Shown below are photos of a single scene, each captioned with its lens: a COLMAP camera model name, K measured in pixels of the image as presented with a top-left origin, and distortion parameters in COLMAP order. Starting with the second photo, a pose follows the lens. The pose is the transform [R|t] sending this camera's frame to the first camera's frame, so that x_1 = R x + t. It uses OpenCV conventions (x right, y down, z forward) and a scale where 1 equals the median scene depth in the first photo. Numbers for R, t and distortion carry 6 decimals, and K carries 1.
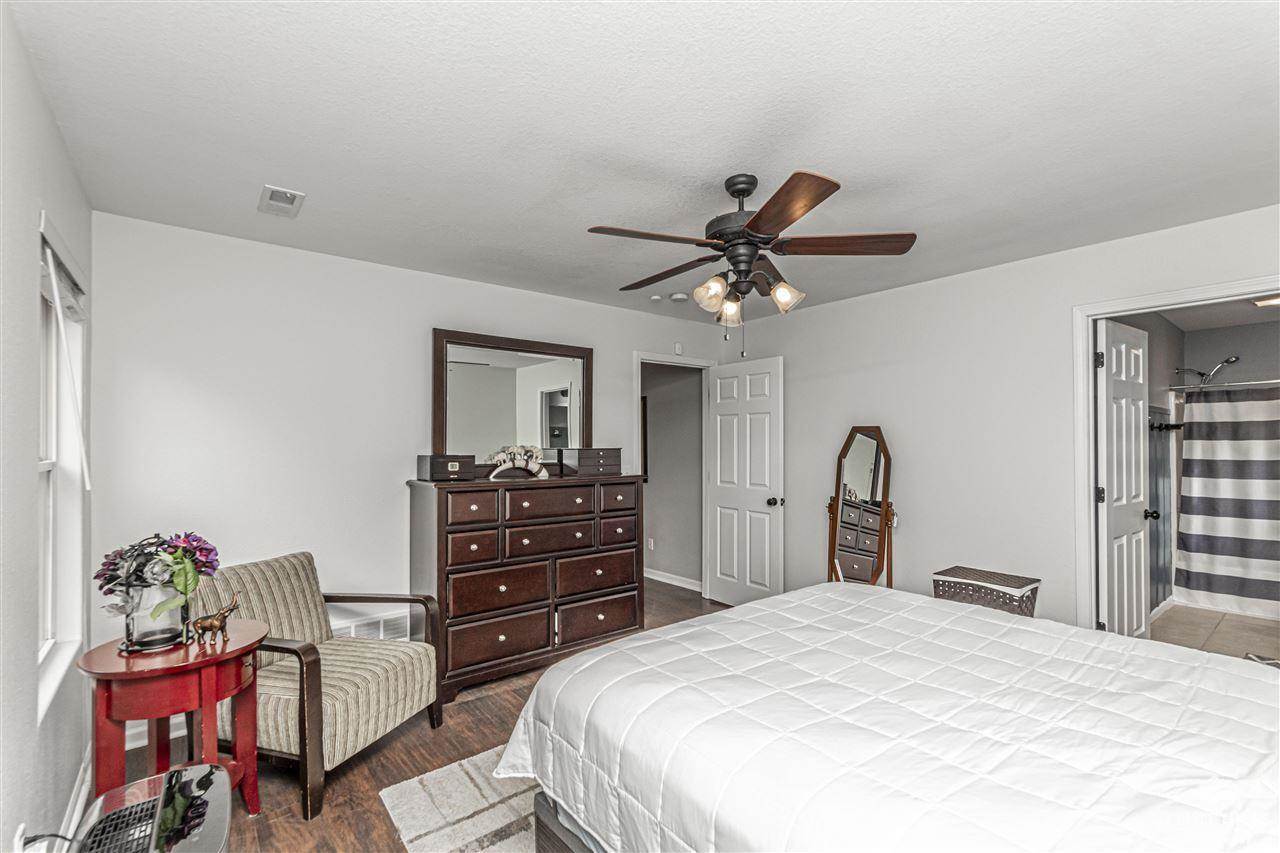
lens RADIAL K [[569.4, 0, 636.5], [0, 569.4, 434.8], [0, 0, 1]] dist [-0.008691, 0.003948]
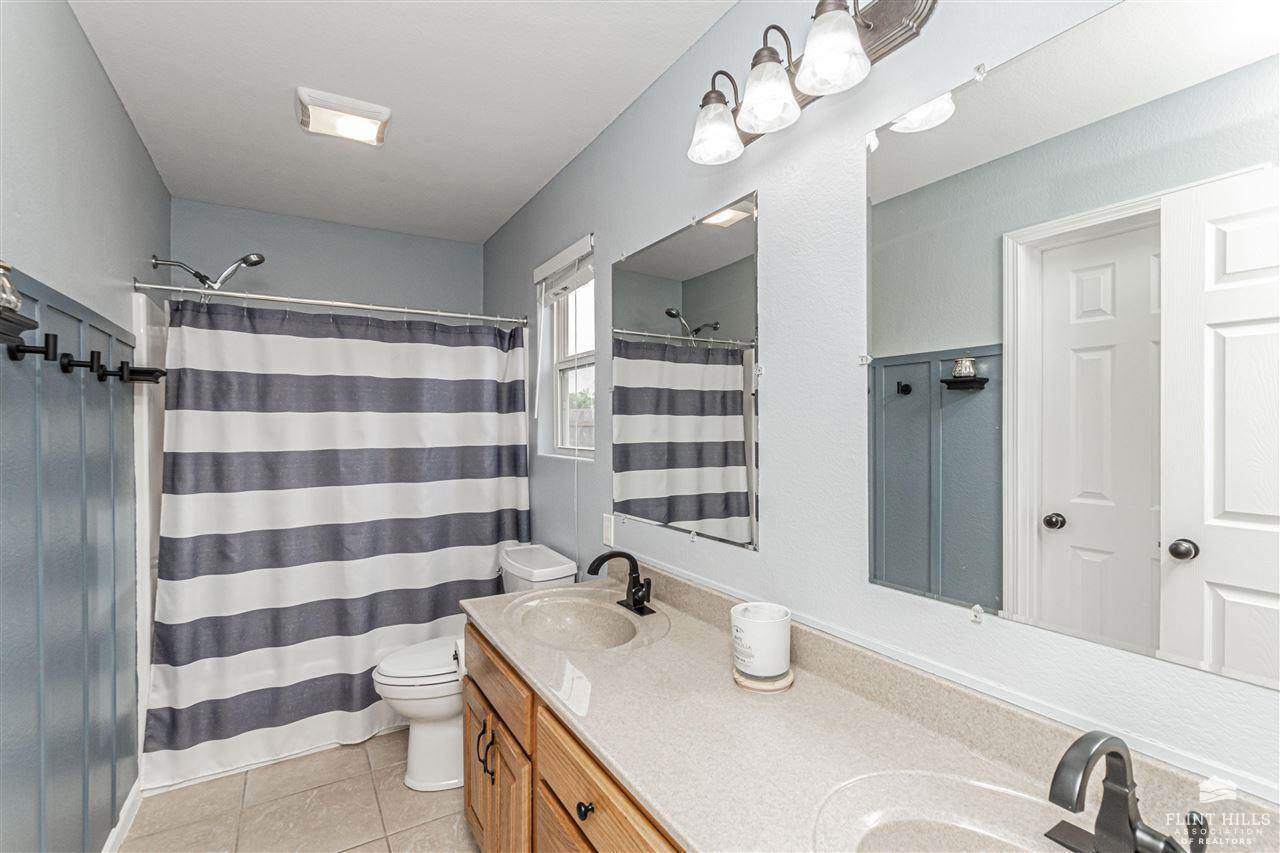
lens RADIAL K [[569.4, 0, 637.2], [0, 569.4, 432.4], [0, 0, 1]] dist [-0.008691, 0.003948]
pose [[0.097730, 0.000310, 0.995213, 0.574141], [-0.004145, 0.999991, 0.000096, 0.025664], [-0.995204, -0.004135, 0.097730, 0.603523]]
